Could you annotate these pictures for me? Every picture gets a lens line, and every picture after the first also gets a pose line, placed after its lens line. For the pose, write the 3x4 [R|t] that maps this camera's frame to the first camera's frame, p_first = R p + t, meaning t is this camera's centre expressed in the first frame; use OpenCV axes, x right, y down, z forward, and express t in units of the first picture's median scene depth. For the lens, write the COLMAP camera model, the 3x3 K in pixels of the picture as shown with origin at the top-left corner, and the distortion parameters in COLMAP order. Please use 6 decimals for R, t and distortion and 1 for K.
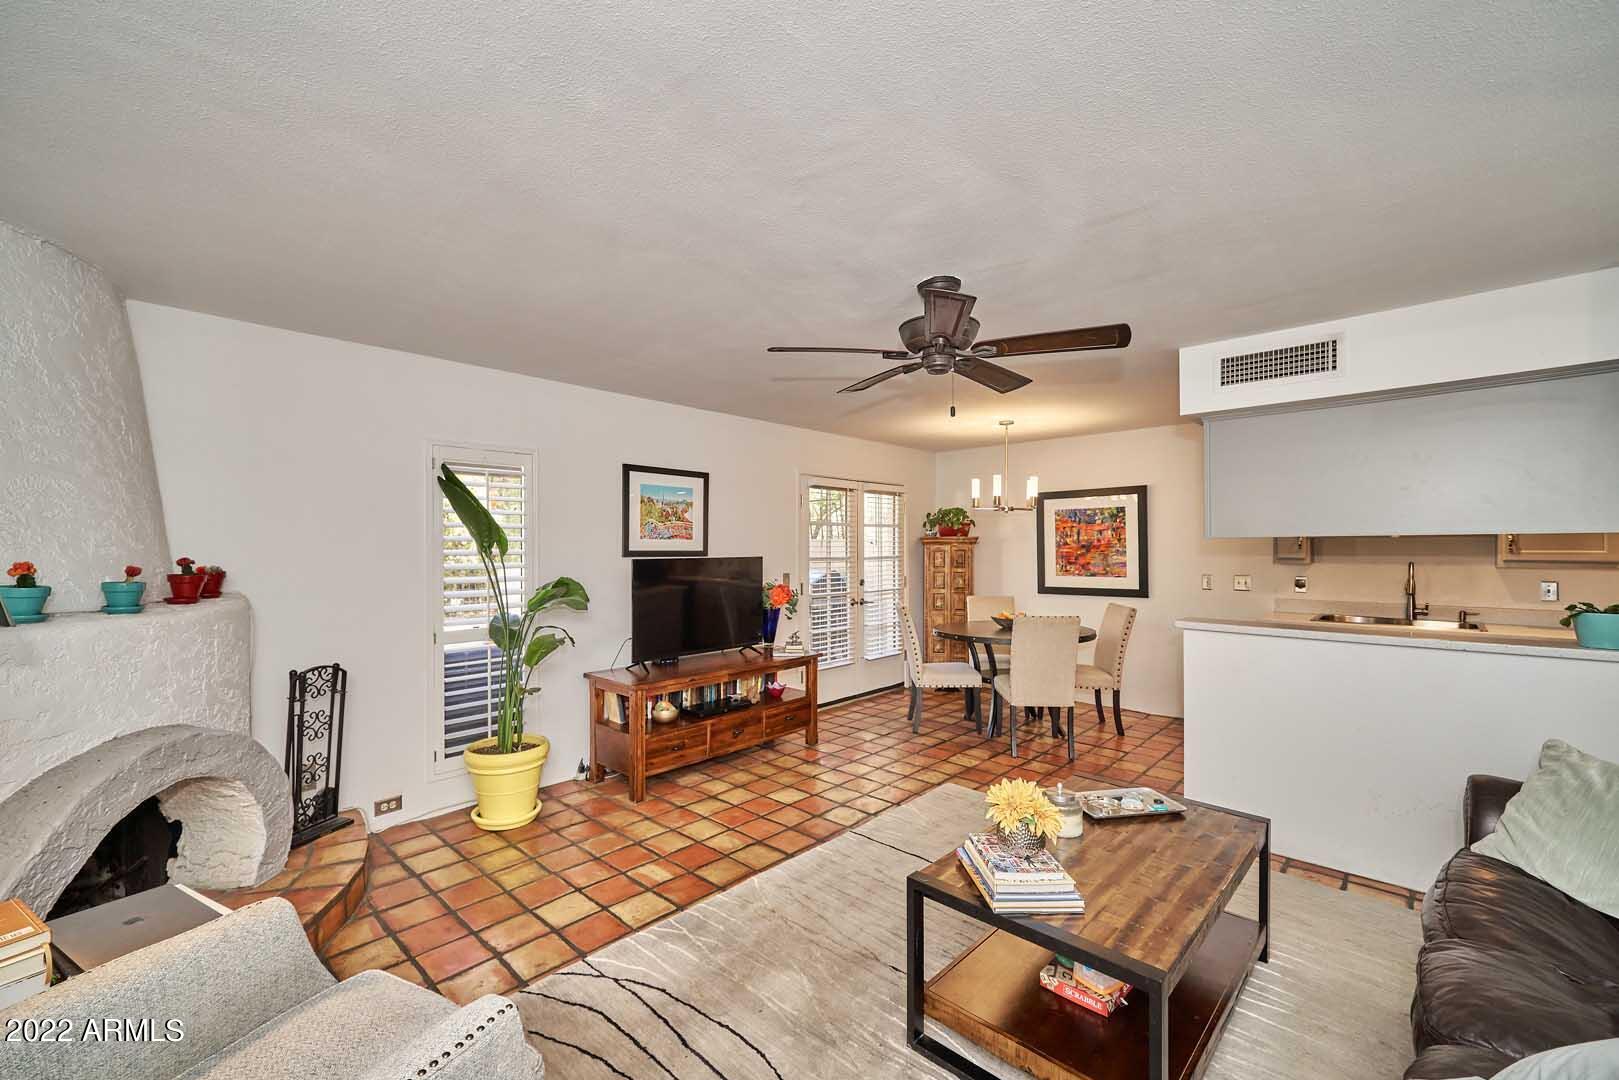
lens RADIAL K [[662.7, 0, 798.3], [0, 662.7, 548.3], [0, 0, 1]] dist [0.011293, -0.000109]
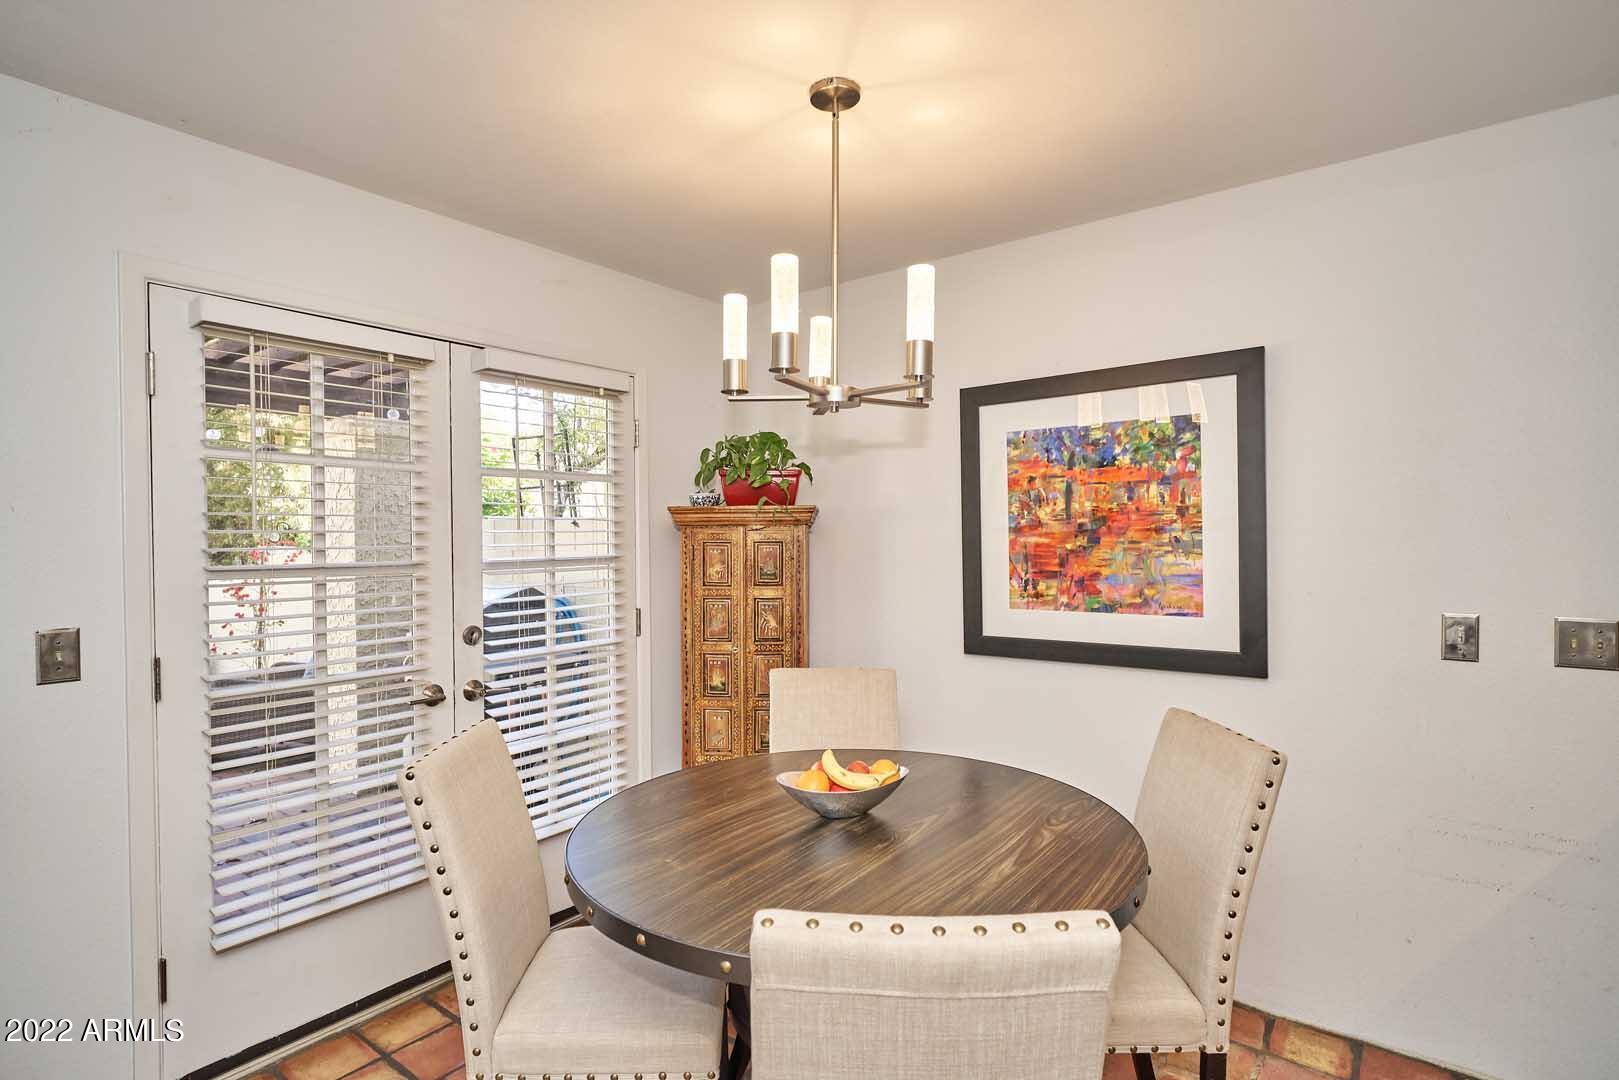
lens RADIAL K [[787.0, 0, 811.3], [0, 787.0, 545.2], [0, 0, 1]] dist [0.002037, 0.000238]
pose [[0.993703, -0.005273, 0.111918, 0.226452], [0.004174, 0.999941, 0.010052, 0.000851], [-0.111964, -0.009521, 0.993667, 0.569707]]
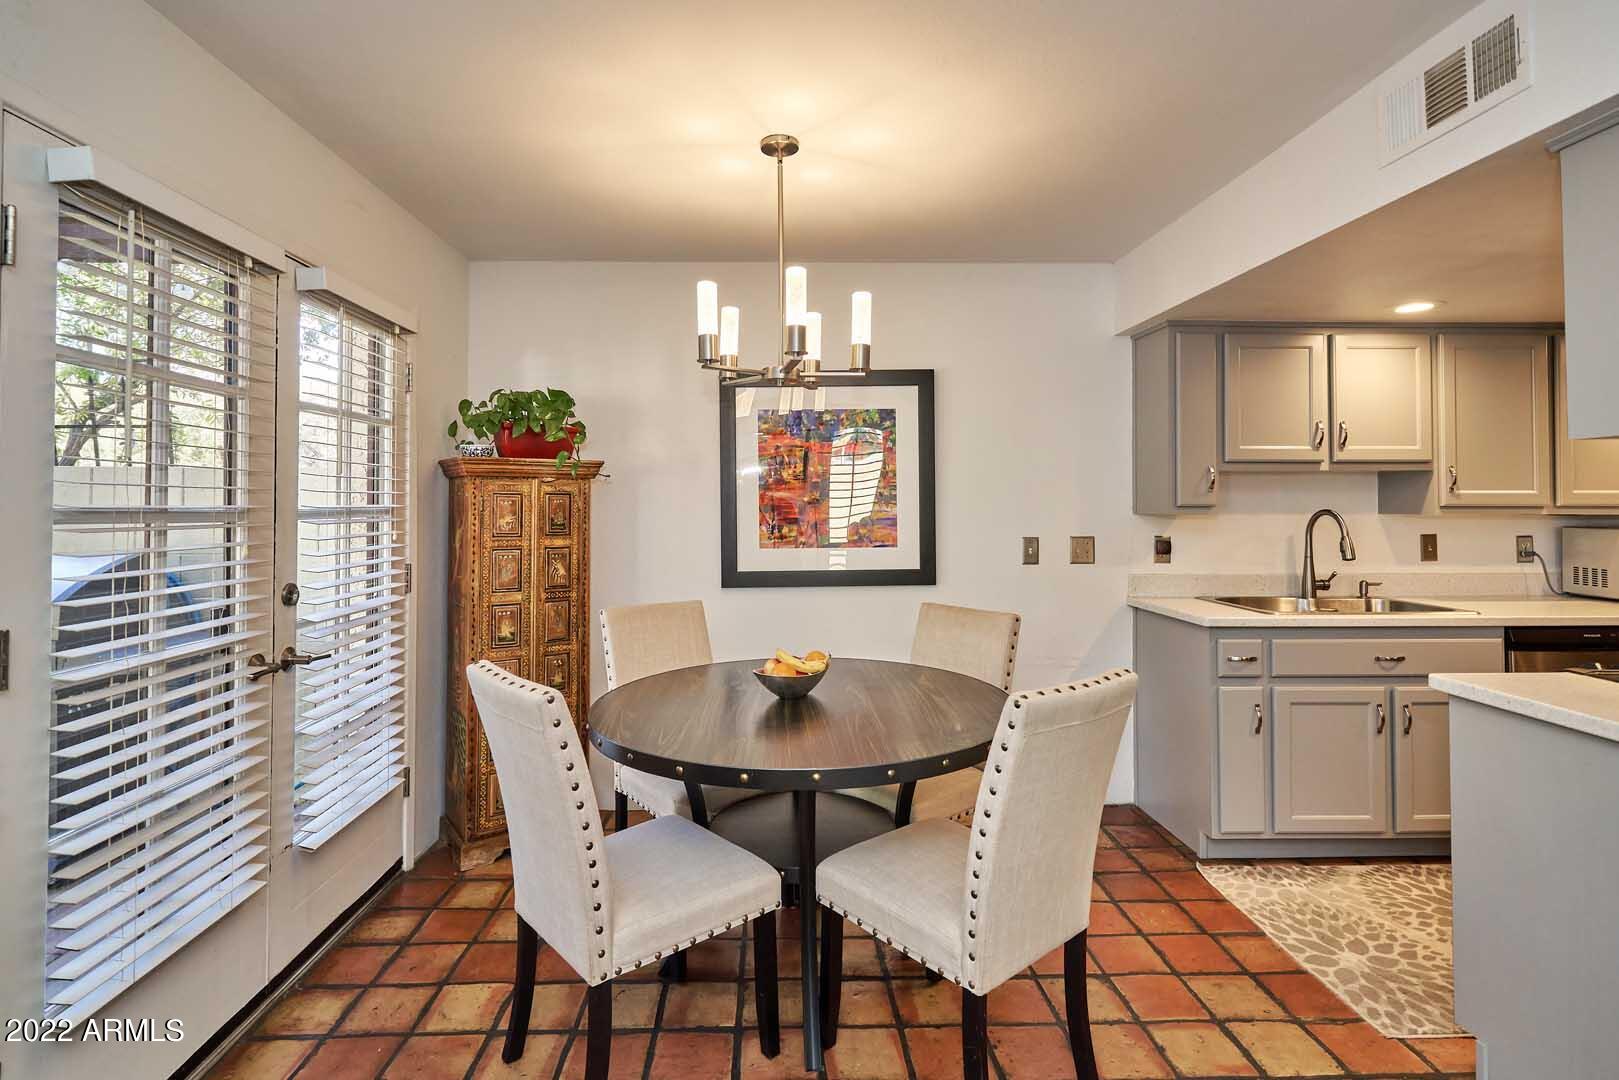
lens RADIAL K [[767.1, 0, 779.3], [0, 767.1, 493.3], [0, 0, 1]] dist [-0.002396, -0.000612]
pose [[0.710127, 0.012882, 0.703956, 0.009837], [0.001838, 0.999795, -0.020150, 0.013167], [-0.704072, 0.015603, 0.709957, 0.598955]]
